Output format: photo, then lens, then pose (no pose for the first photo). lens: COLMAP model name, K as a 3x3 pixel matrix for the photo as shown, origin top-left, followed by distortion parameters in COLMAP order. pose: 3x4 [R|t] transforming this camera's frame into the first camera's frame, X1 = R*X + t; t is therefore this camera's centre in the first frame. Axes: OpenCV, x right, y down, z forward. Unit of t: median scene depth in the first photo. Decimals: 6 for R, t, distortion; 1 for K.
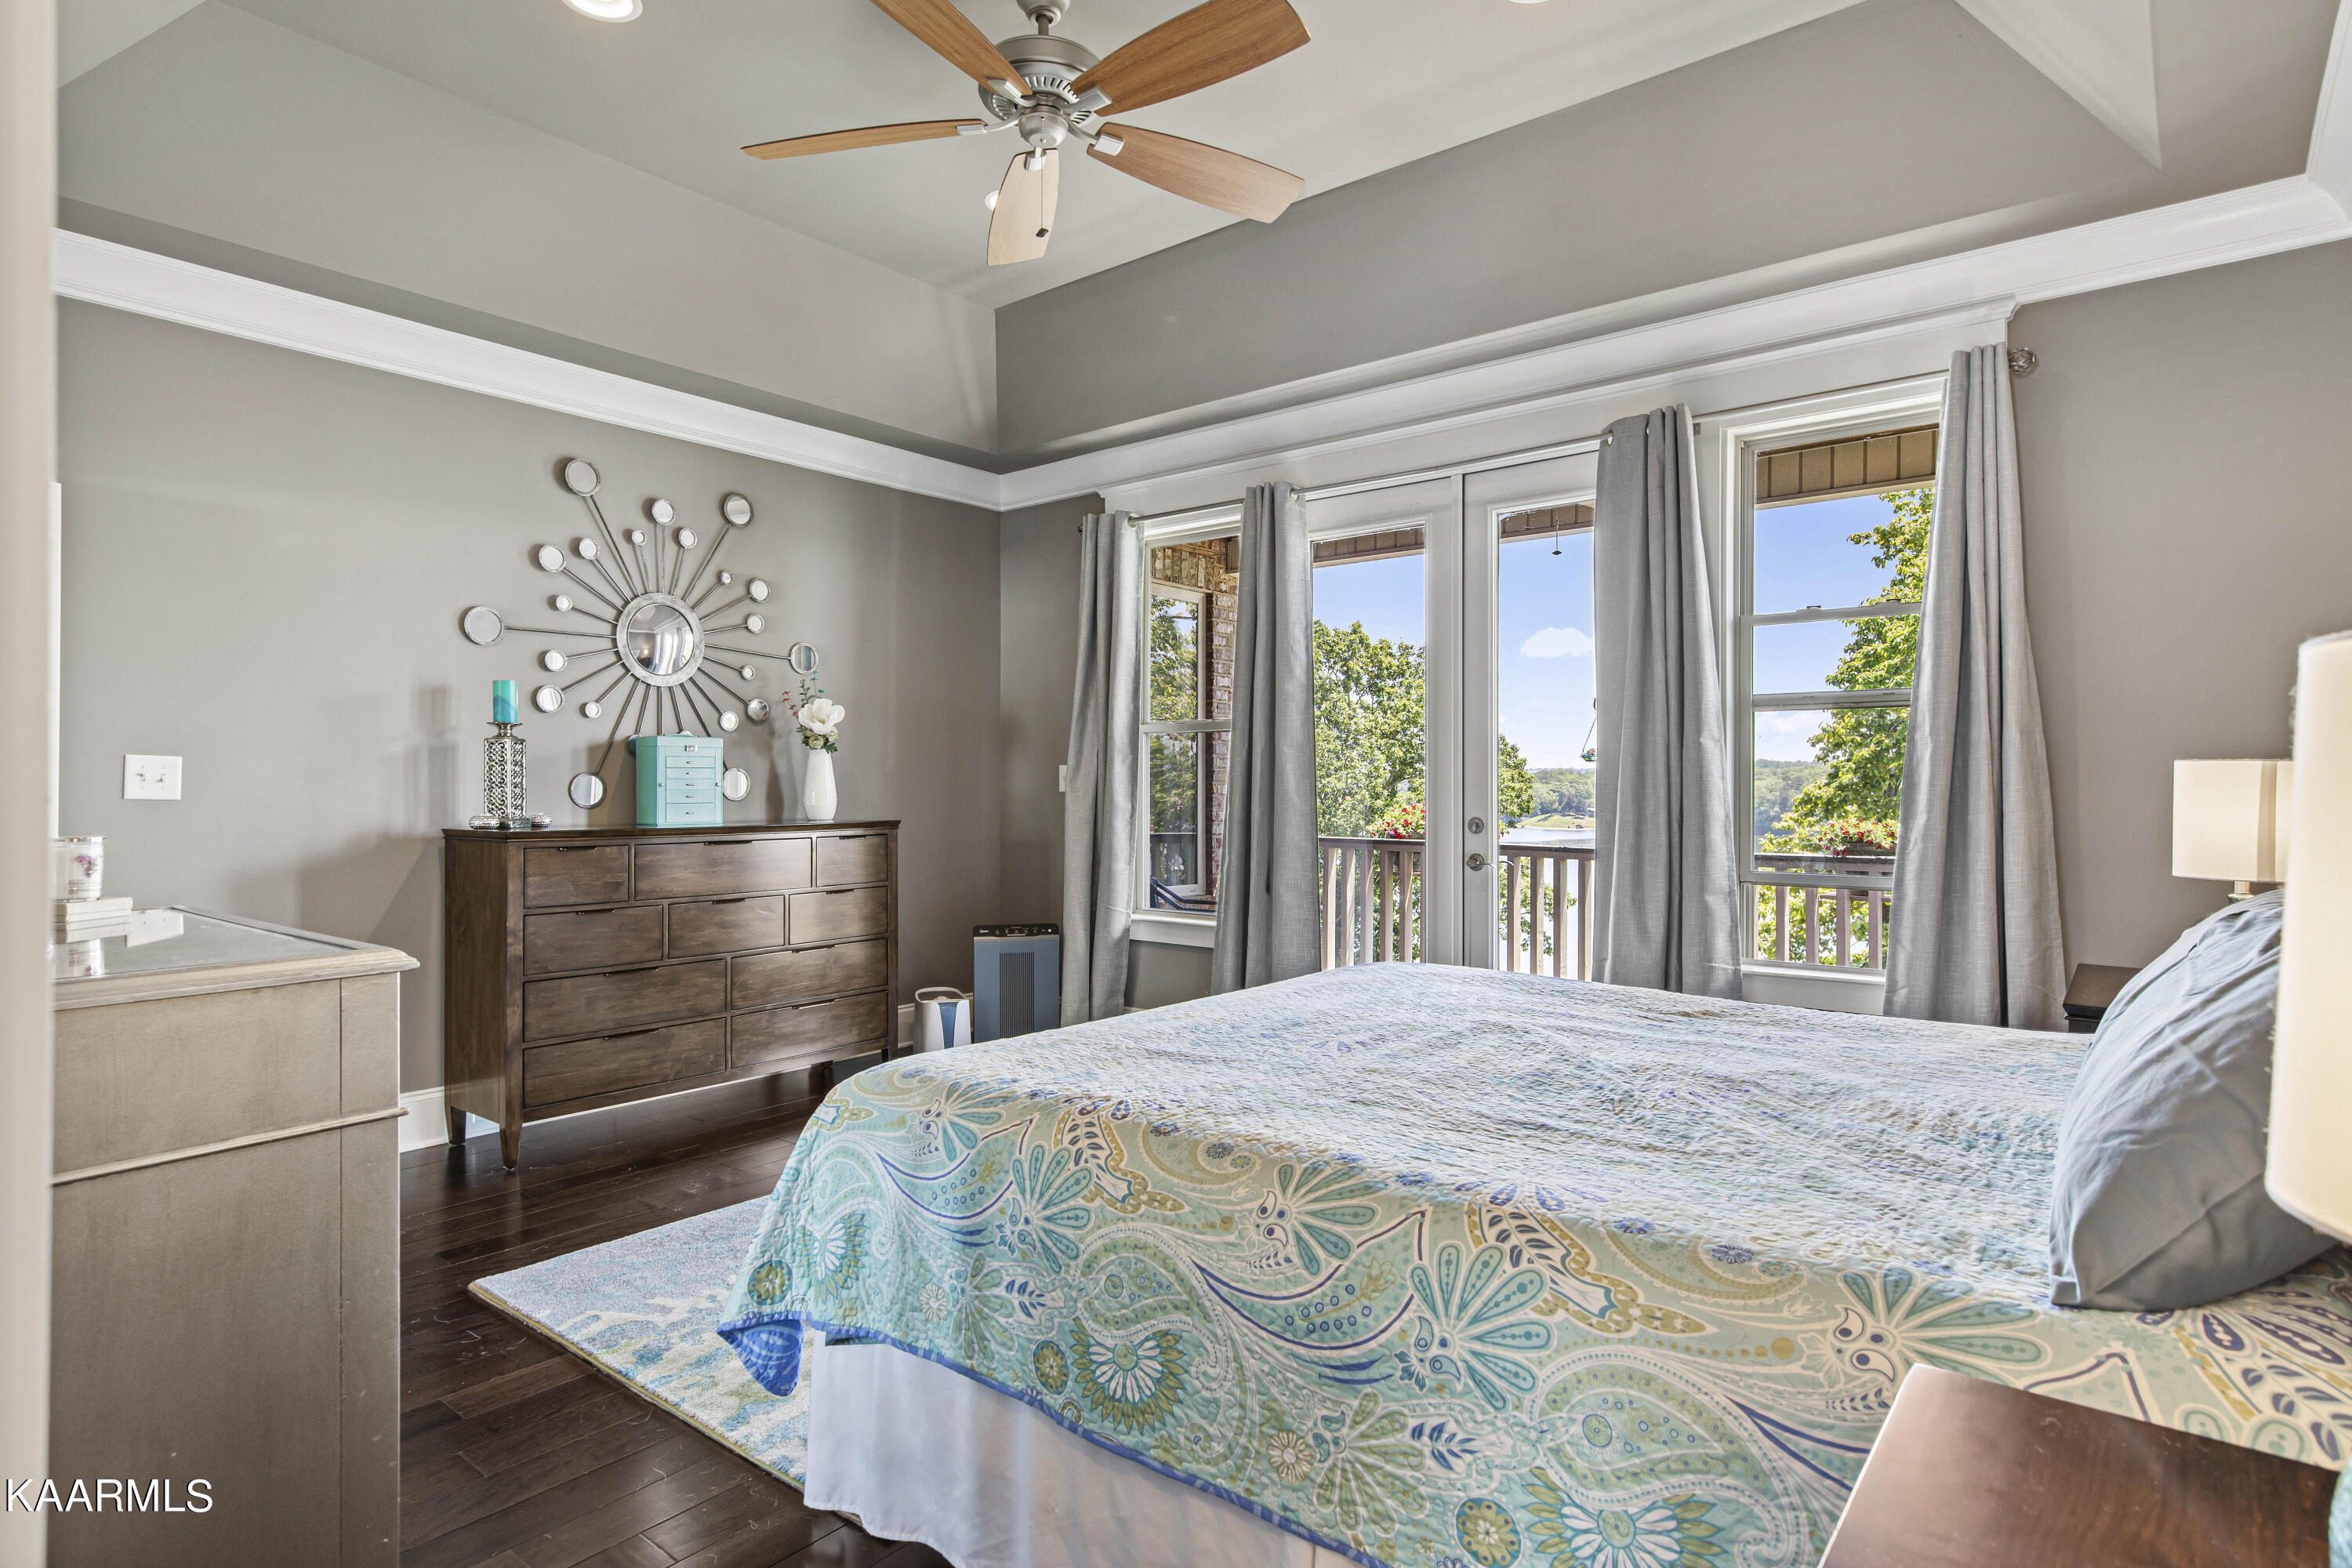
lens RADIAL K [[1215.4, 0, 1176.0], [0, 1215.4, 784.0], [0, 0, 1]] dist [-0.000302, -0.000032]
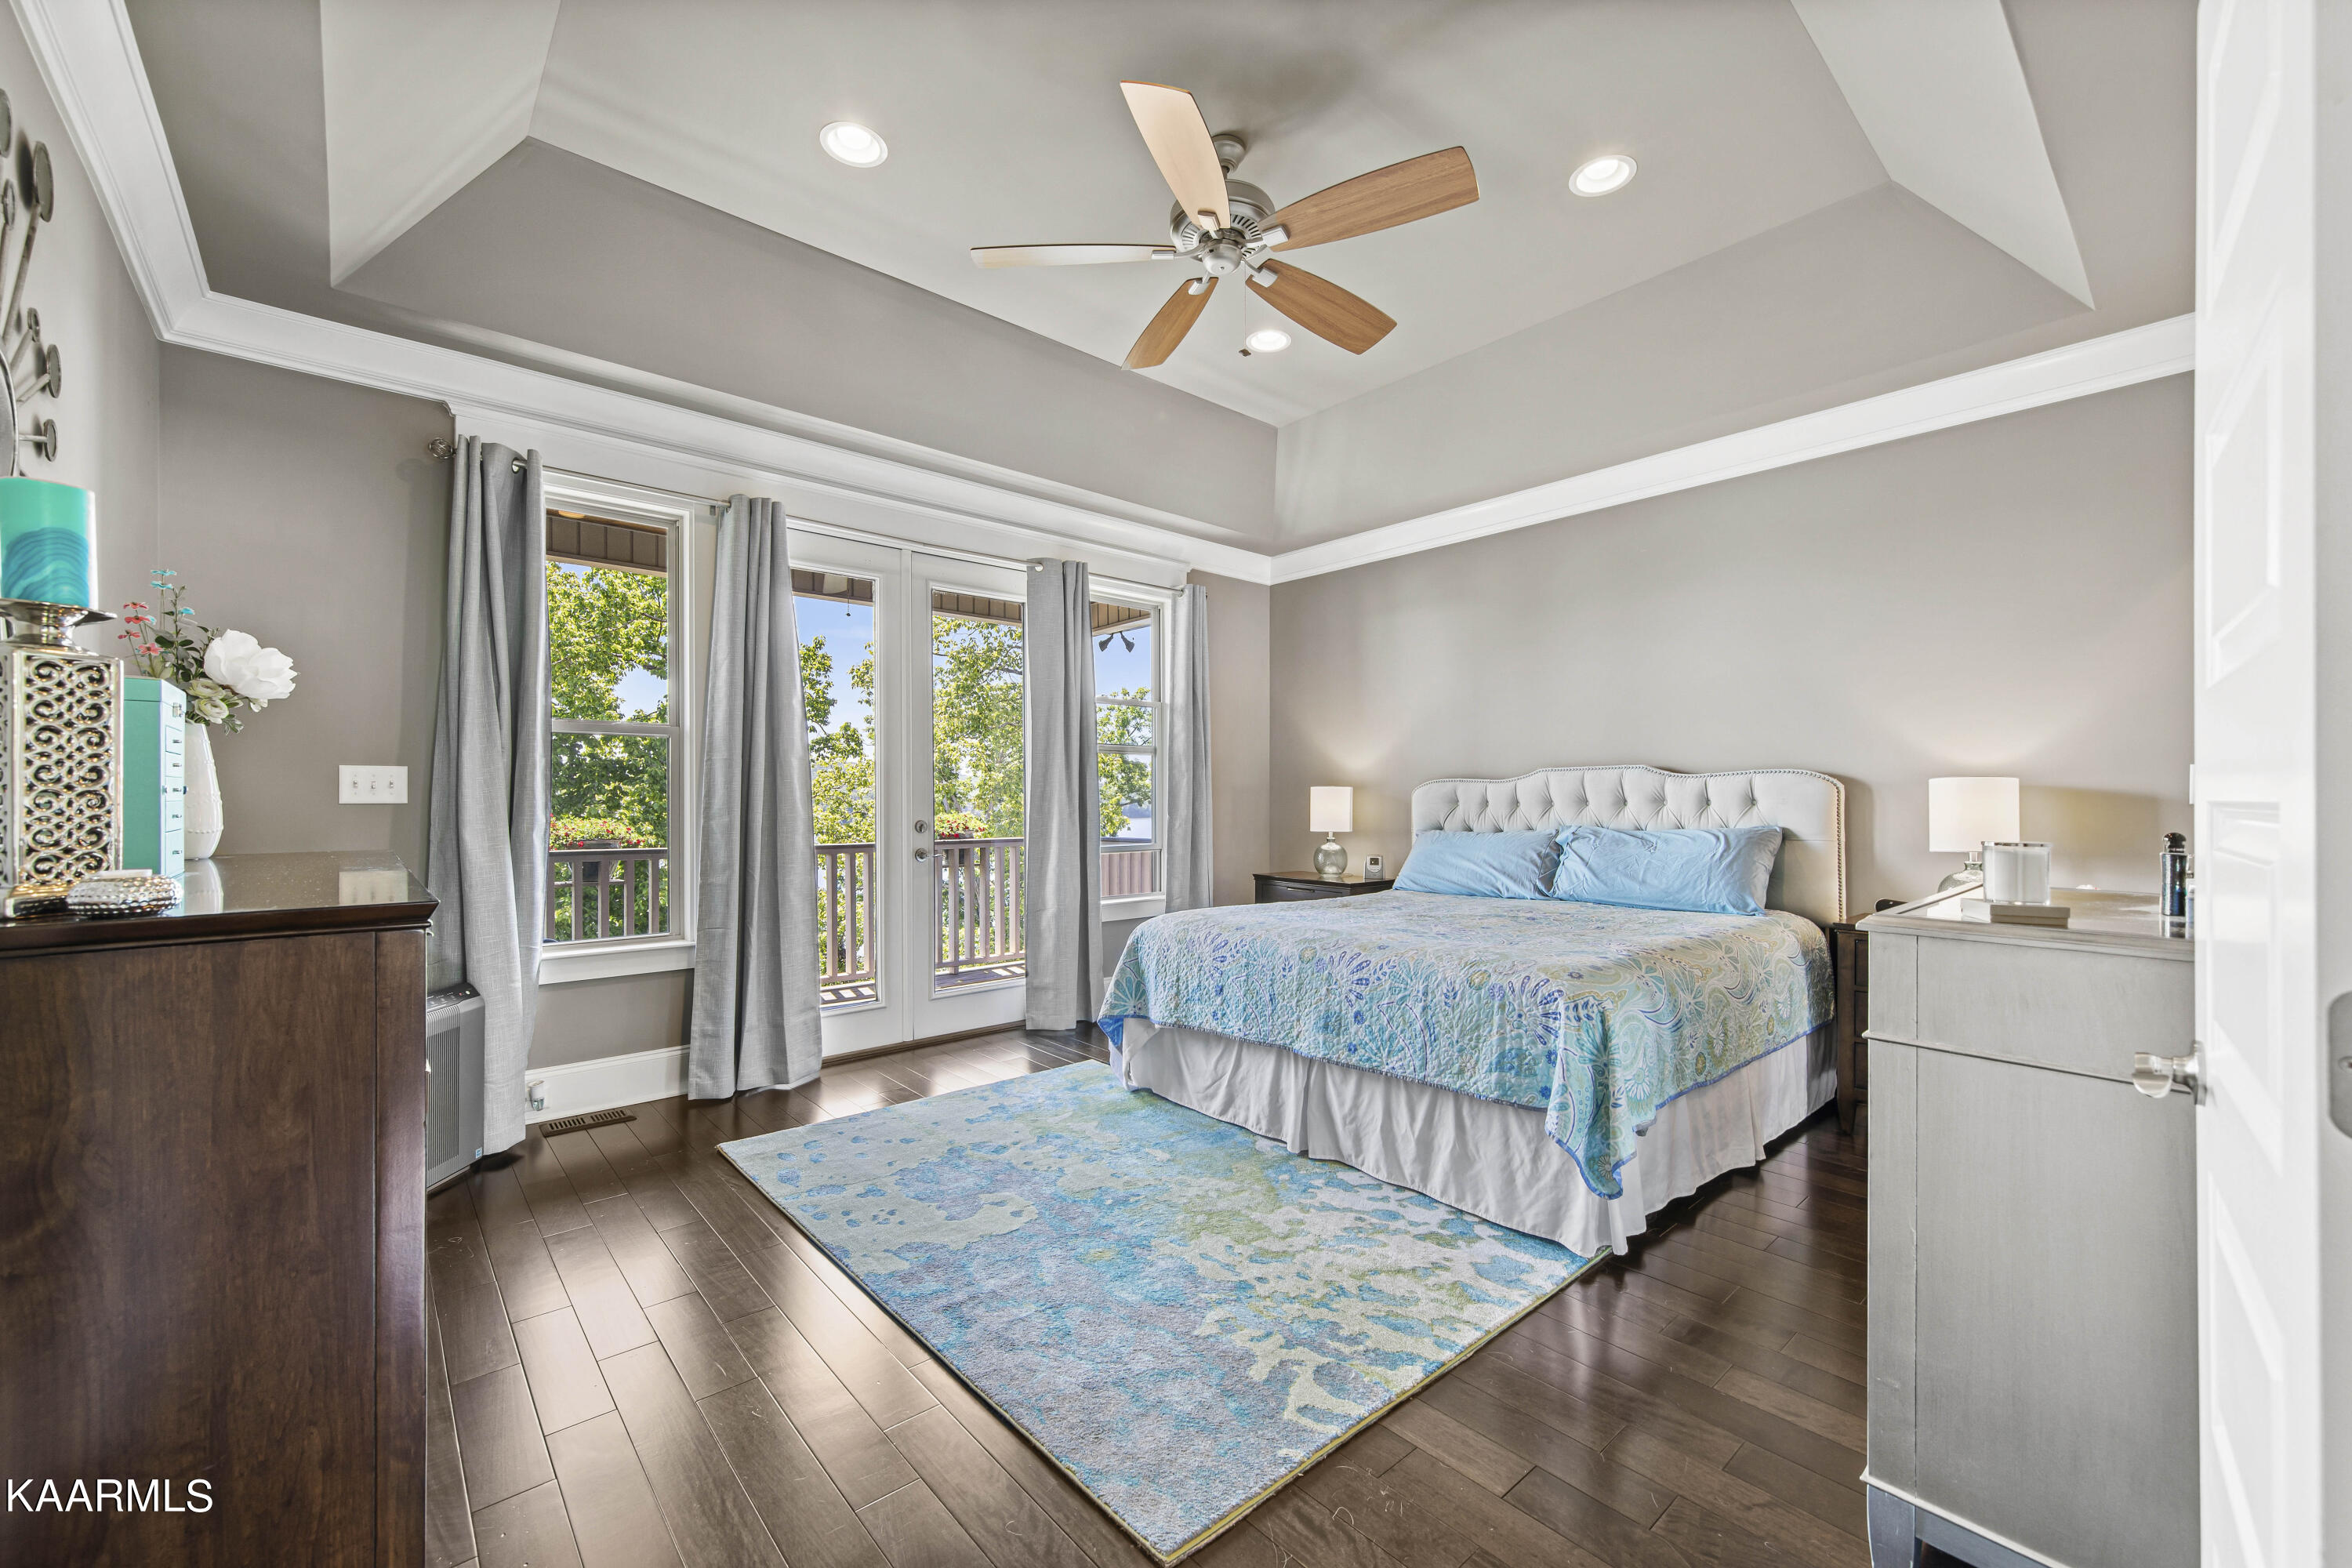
lens RADIAL K [[929.3, 0, 1176.0], [0, 929.3, 784.0], [0, 0, 1]] dist [-0.000003, -0.000002]
pose [[0.159414, 0.007593, 0.987183, -0.751743], [-0.002529, 0.999970, -0.007283, -0.005319], [-0.987209, -0.001336, 0.159428, 0.636253]]
